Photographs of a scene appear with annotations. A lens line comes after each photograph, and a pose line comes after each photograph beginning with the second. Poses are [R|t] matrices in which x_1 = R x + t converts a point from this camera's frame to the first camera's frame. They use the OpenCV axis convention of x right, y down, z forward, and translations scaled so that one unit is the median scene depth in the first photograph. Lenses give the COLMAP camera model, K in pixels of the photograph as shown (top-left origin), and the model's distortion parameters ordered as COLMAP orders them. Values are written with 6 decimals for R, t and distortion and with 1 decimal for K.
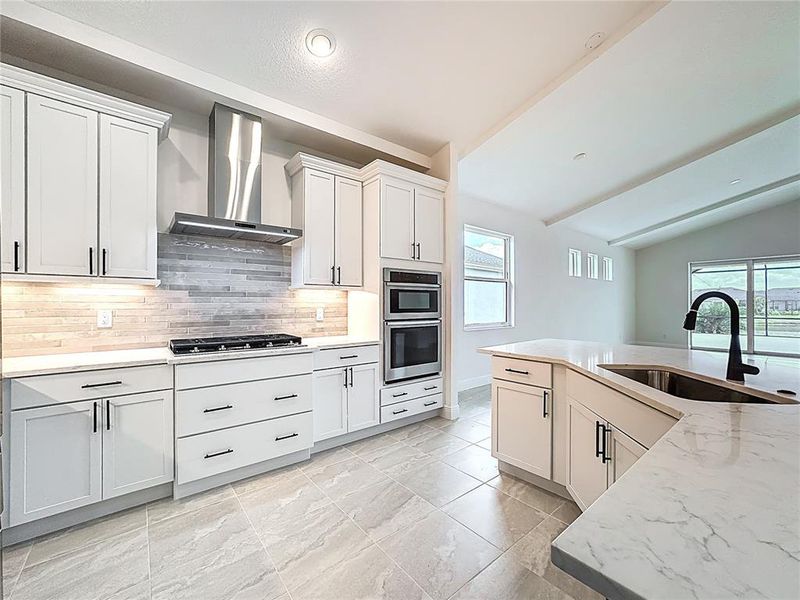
lens RADIAL K [[326.8, 0, 397.4], [0, 326.8, 299.8], [0, 0, 1]] dist [-0.044735, 0.026298]
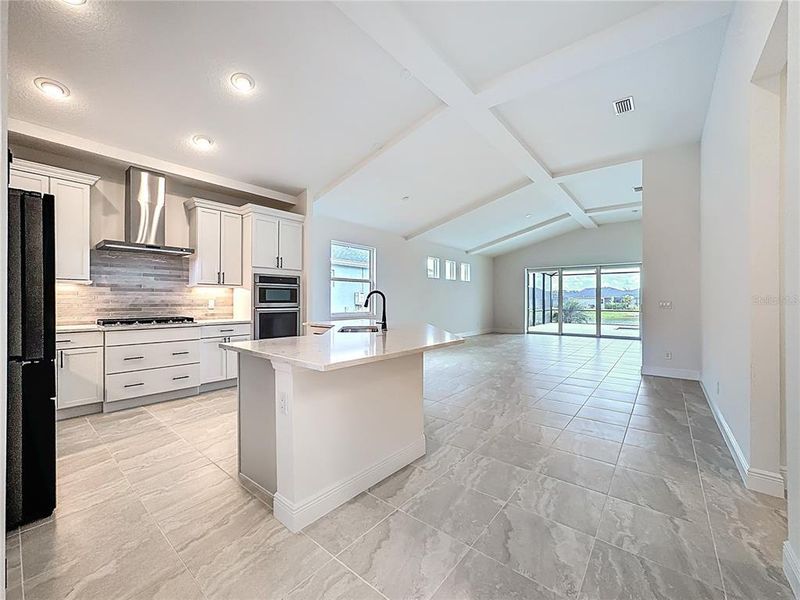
lens RADIAL K [[326.8, 0, 397.4], [0, 326.8, 299.8], [0, 0, 1]] dist [-0.044735, 0.026298]
pose [[0.979587, 0.003078, 0.200995, 0.317774], [-0.005405, 0.999925, 0.011026, 0.005363], [-0.200946, -0.011888, 0.979530, -0.643610]]
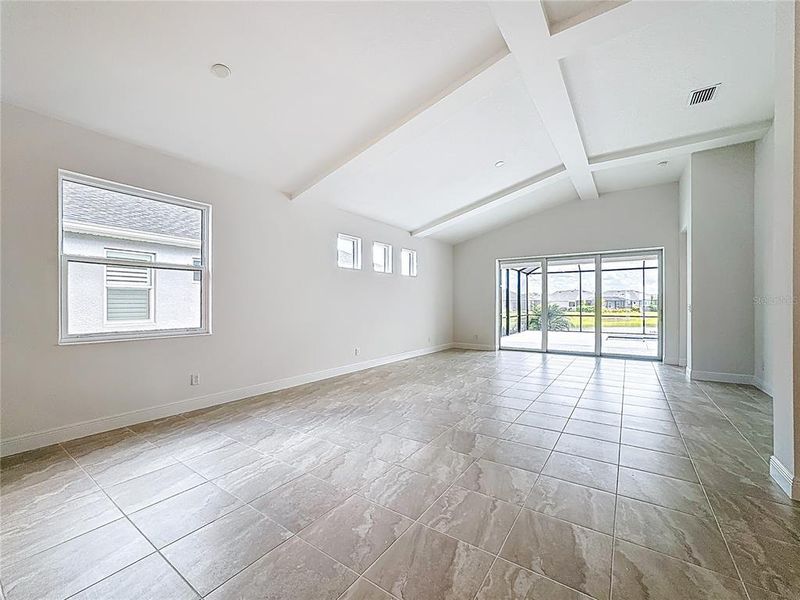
lens RADIAL K [[334.0, 0, 396.7], [0, 334.0, 301.4], [0, 0, 1]] dist [-0.012380, 0.000178]
pose [[0.960449, 0.002382, 0.278445, 0.996498], [-0.004316, 0.999971, 0.006333, 0.008712], [-0.278422, -0.007284, 0.960431, 0.368300]]
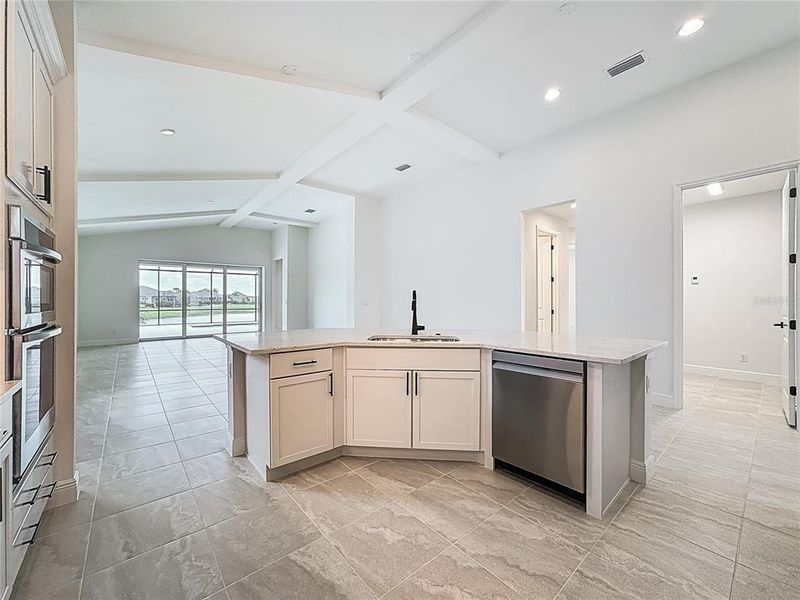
lens RADIAL K [[326.8, 0, 397.4], [0, 326.8, 299.8], [0, 0, 1]] dist [-0.044735, 0.026298]
pose [[-0.024714, -0.002368, 0.999692, -0.475741], [-0.011379, 0.999933, 0.002087, 0.013150], [-0.999630, -0.011323, -0.024740, 0.547165]]
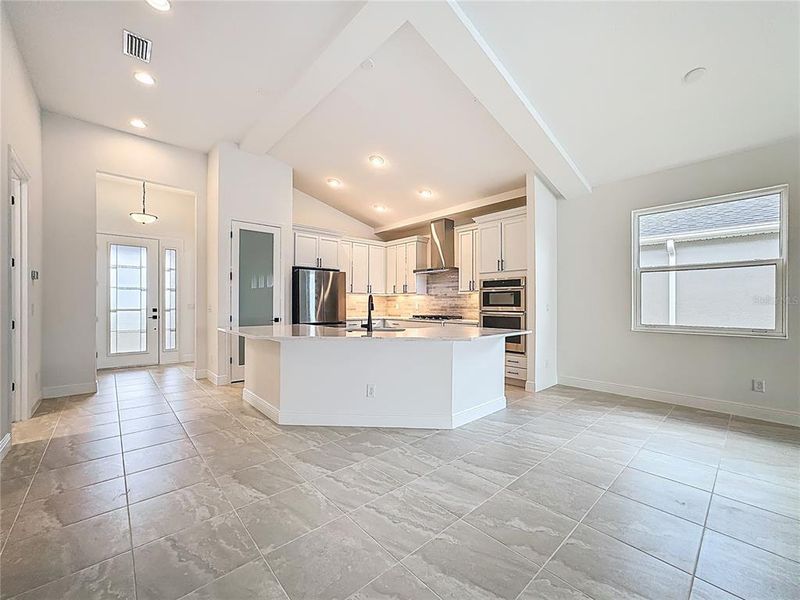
lens RADIAL K [[334.0, 0, 396.7], [0, 334.0, 301.4], [0, 0, 1]] dist [-0.012380, 0.000178]
pose [[0.044593, -0.005382, -0.998991, 1.676073], [0.010410, 0.999934, -0.004923, 0.018649], [0.998951, -0.010180, 0.044646, 0.507056]]
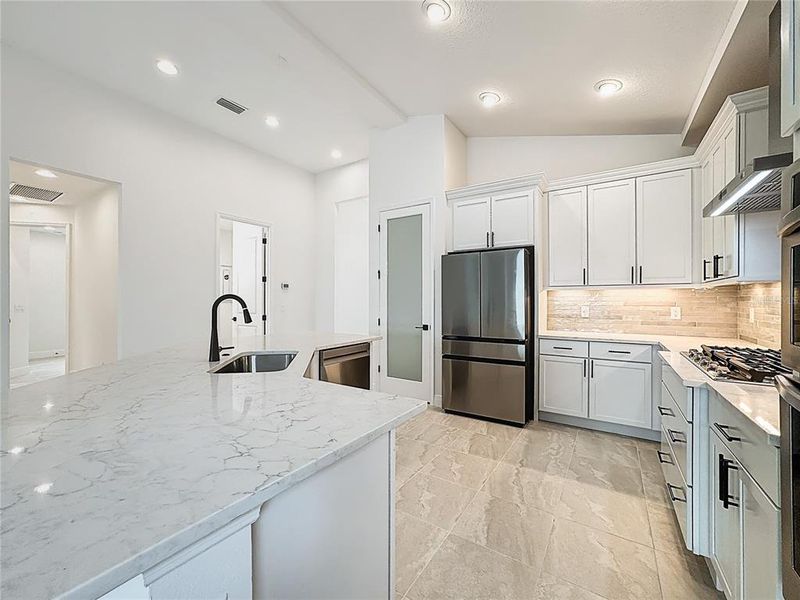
lens RADIAL K [[334.0, 0, 396.7], [0, 334.0, 301.4], [0, 0, 1]] dist [-0.012380, 0.000178]
pose [[-0.952700, 0.000798, -0.303911, 0.359296], [0.003683, 0.999953, -0.008919, 0.009573], [0.303889, -0.009616, -0.952659, 1.206537]]
